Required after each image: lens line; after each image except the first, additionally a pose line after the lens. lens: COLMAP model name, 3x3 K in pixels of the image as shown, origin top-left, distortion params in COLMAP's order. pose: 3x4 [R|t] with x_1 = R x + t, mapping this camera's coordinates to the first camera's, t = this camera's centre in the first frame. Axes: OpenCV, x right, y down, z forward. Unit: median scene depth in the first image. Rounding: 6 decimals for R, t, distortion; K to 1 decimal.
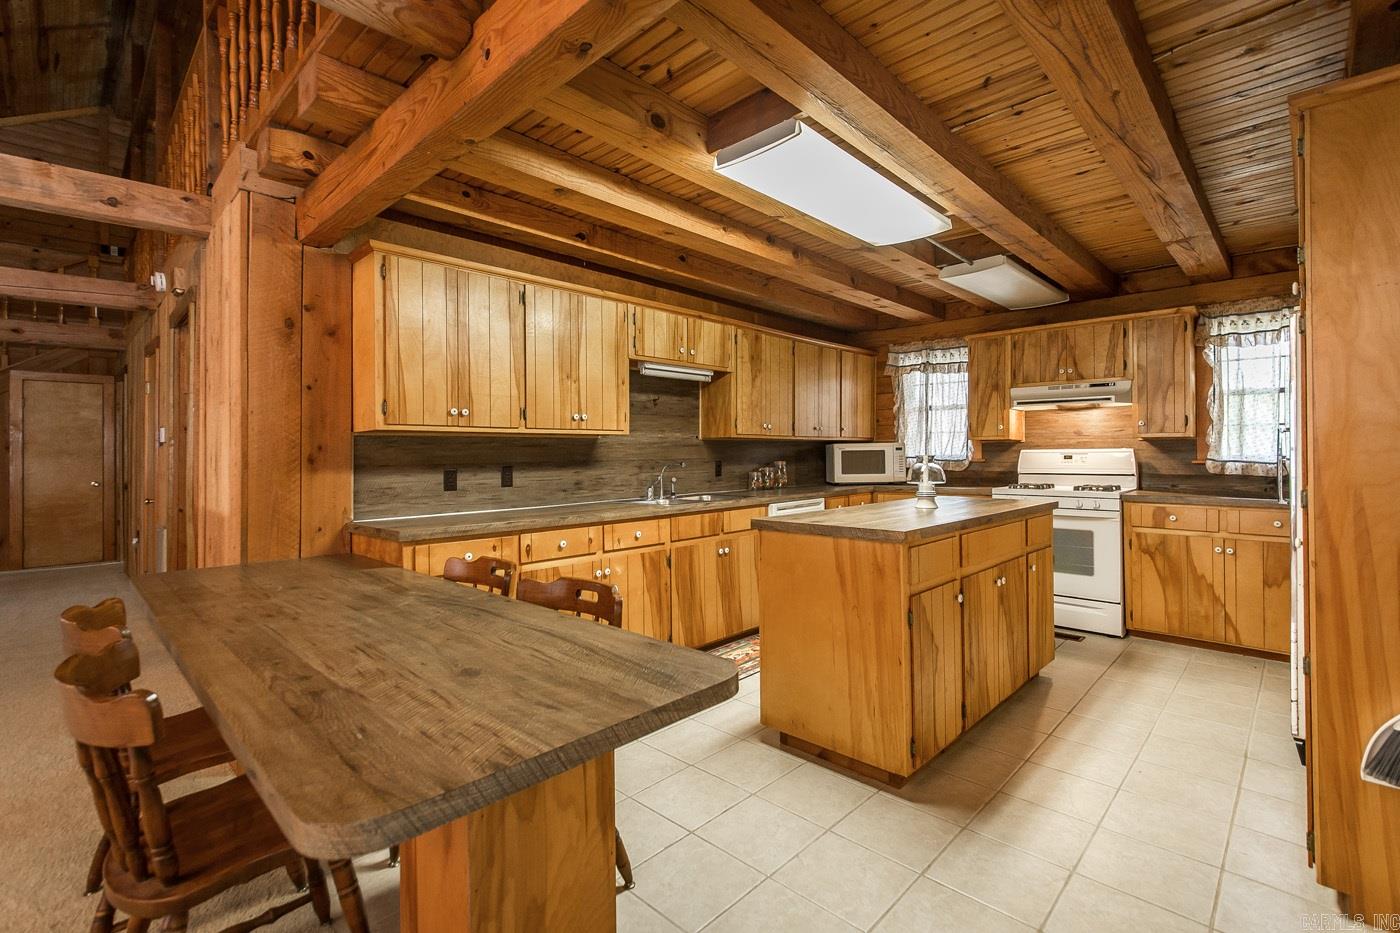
lens RADIAL K [[634.8, 0, 700.2], [0, 634.8, 453.3], [0, 0, 1]] dist [0.007705, 0.000208]
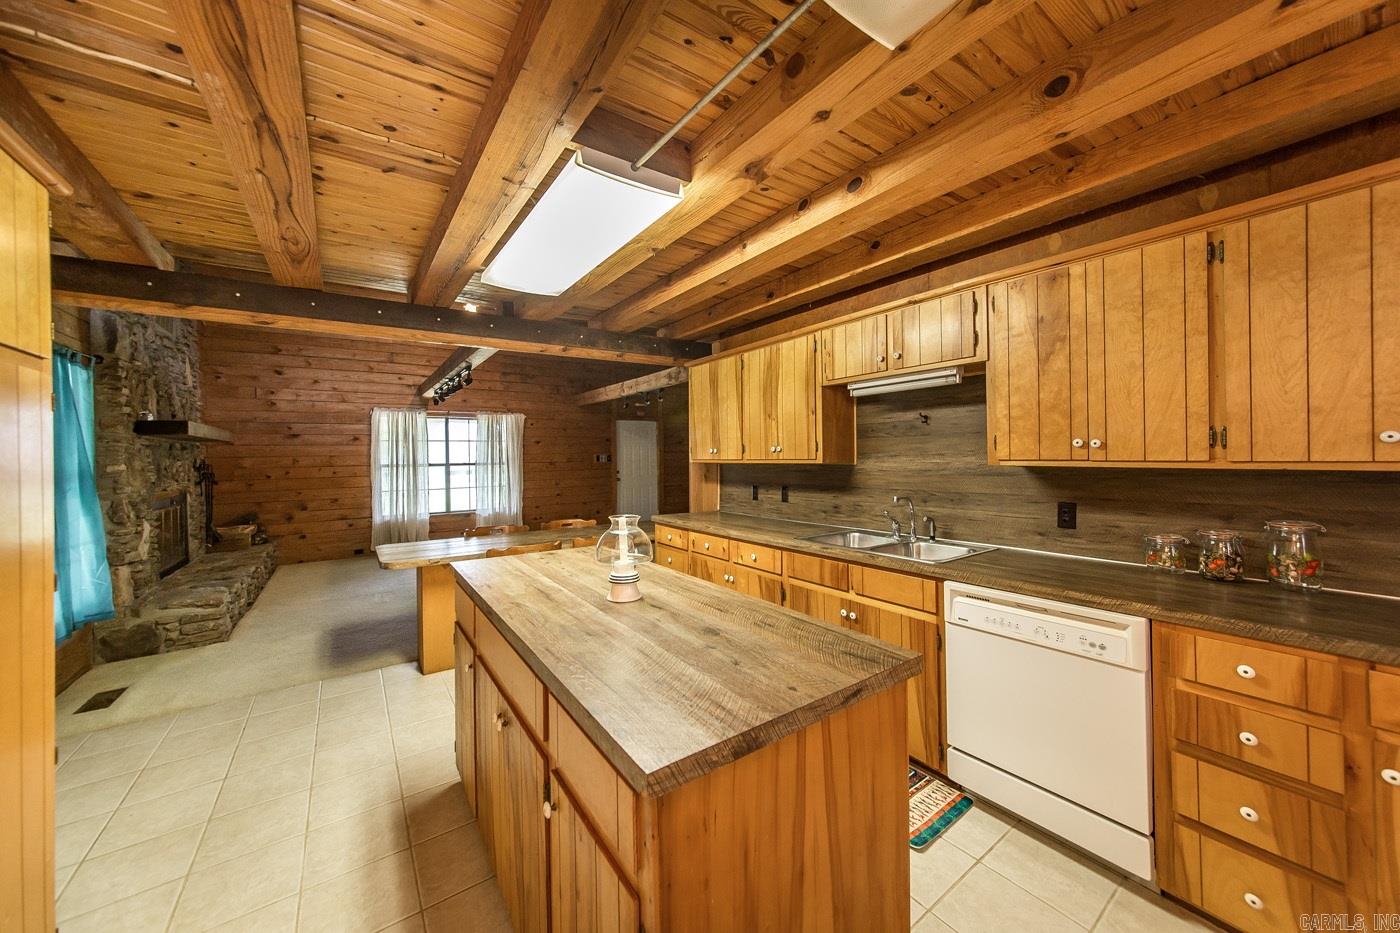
lens RADIAL K [[498.4, 0, 704.2], [0, 498.4, 458.0], [0, 0, 1]] dist [-0.002269, -0.000177]
pose [[-0.187097, 0.012126, -0.982267, 0.596088], [0.013298, 0.999863, 0.009810, -0.041234], [0.982251, -0.011227, -0.187233, 0.839189]]
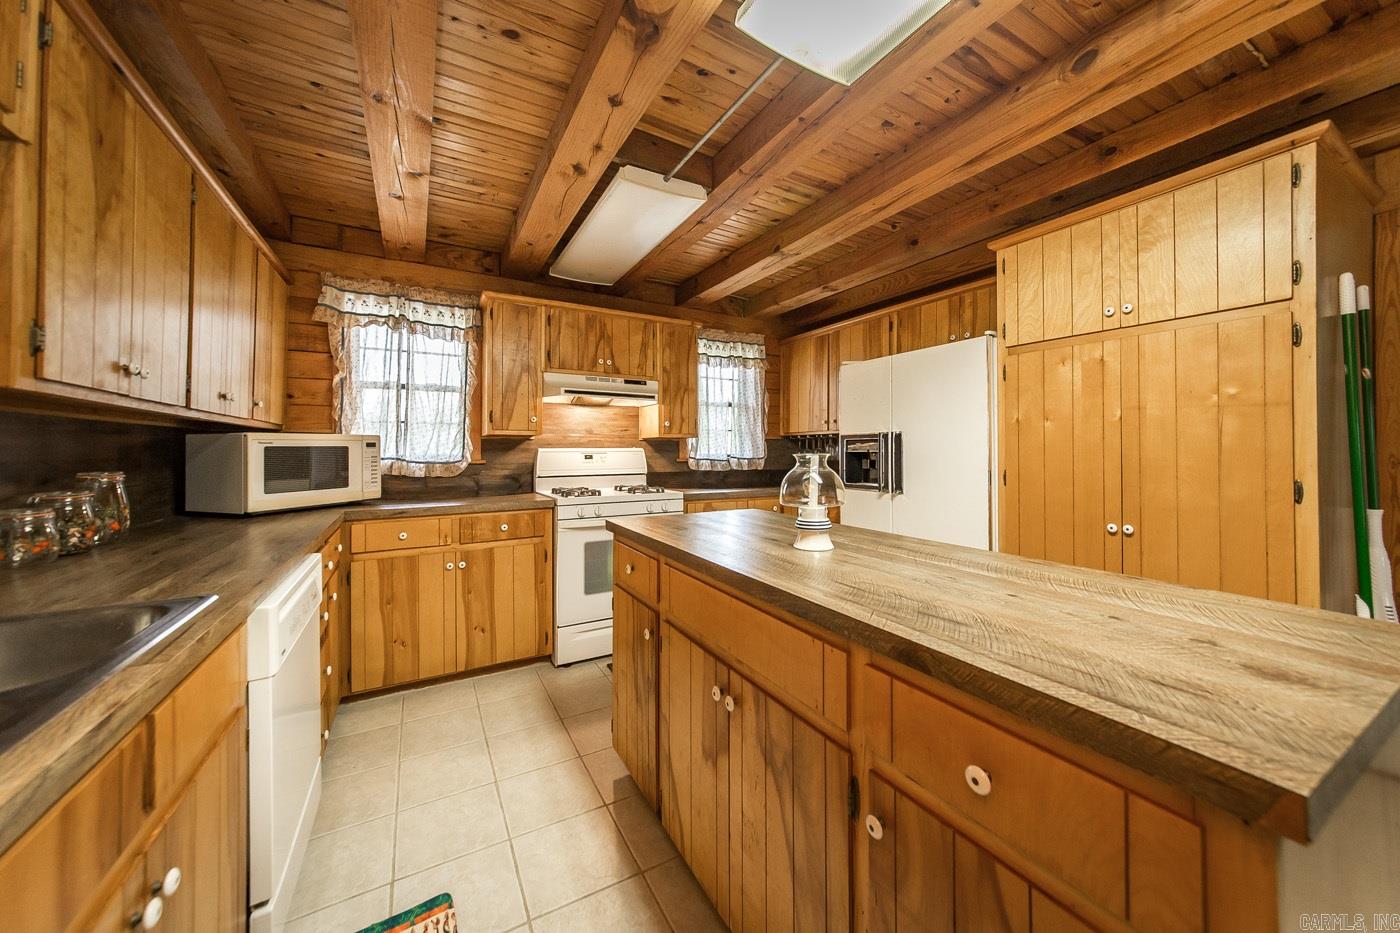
lens RADIAL K [[498.4, 0, 703.2], [0, 498.4, 448.5], [0, 0, 1]] dist [-0.002269, -0.000177]
pose [[0.286676, 0.010338, 0.957972, -0.066380], [-0.002882, 0.999947, -0.009929, 0.000526], [-0.958023, 0.000086, 0.286690, 0.694214]]
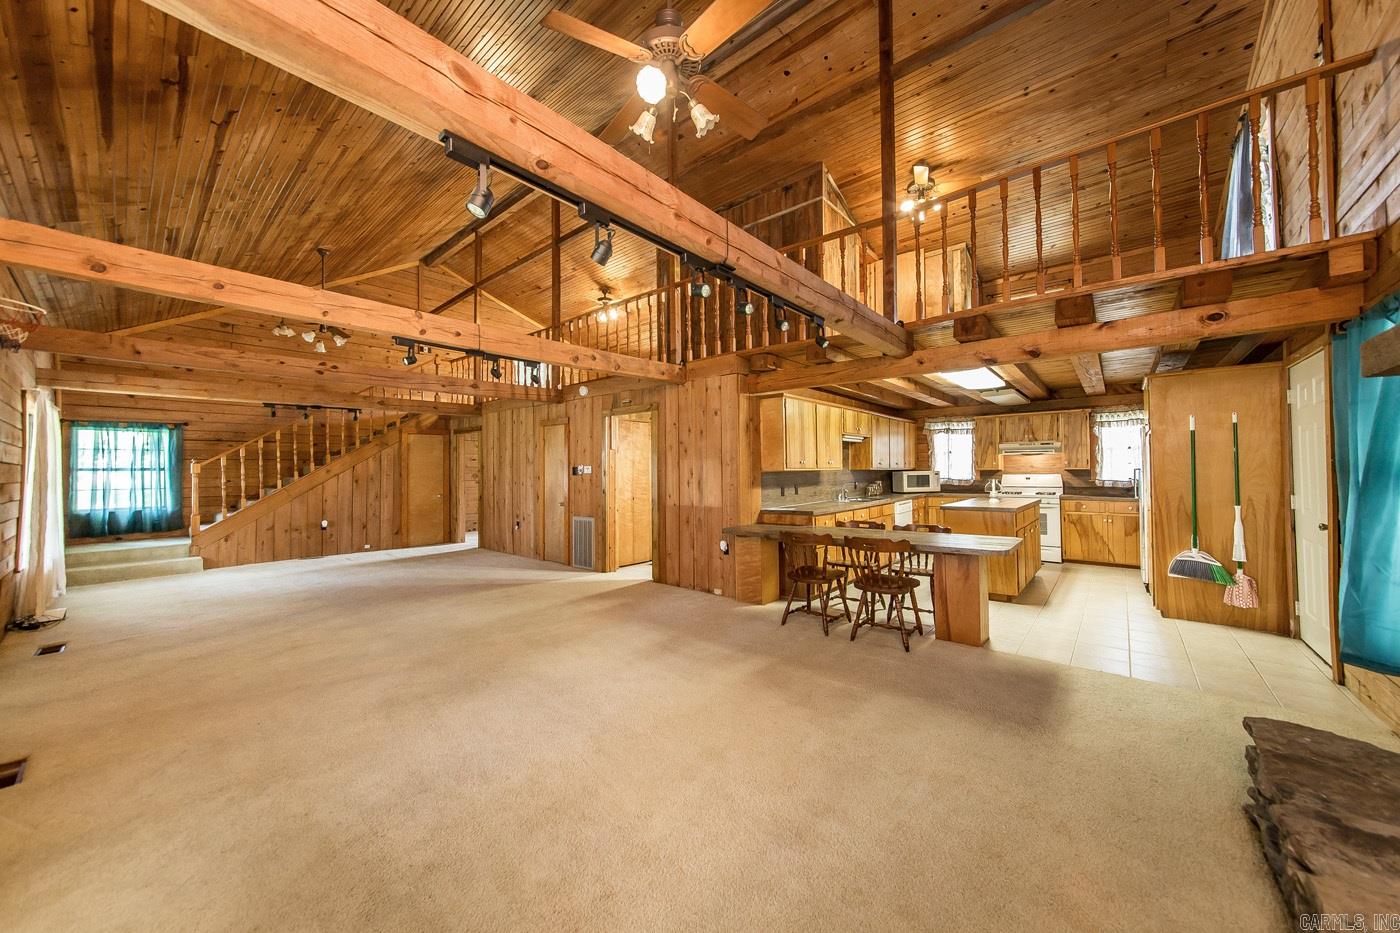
lens RADIAL K [[498.4, 0, 701.7], [0, 498.4, 465.8], [0, 0, 1]] dist [-0.002269, -0.000177]
pose [[0.998198, -0.003238, 0.059914, -0.595620], [0.003922, 0.999929, -0.011293, -0.022439], [-0.059873, 0.011508, 0.998140, -0.557224]]
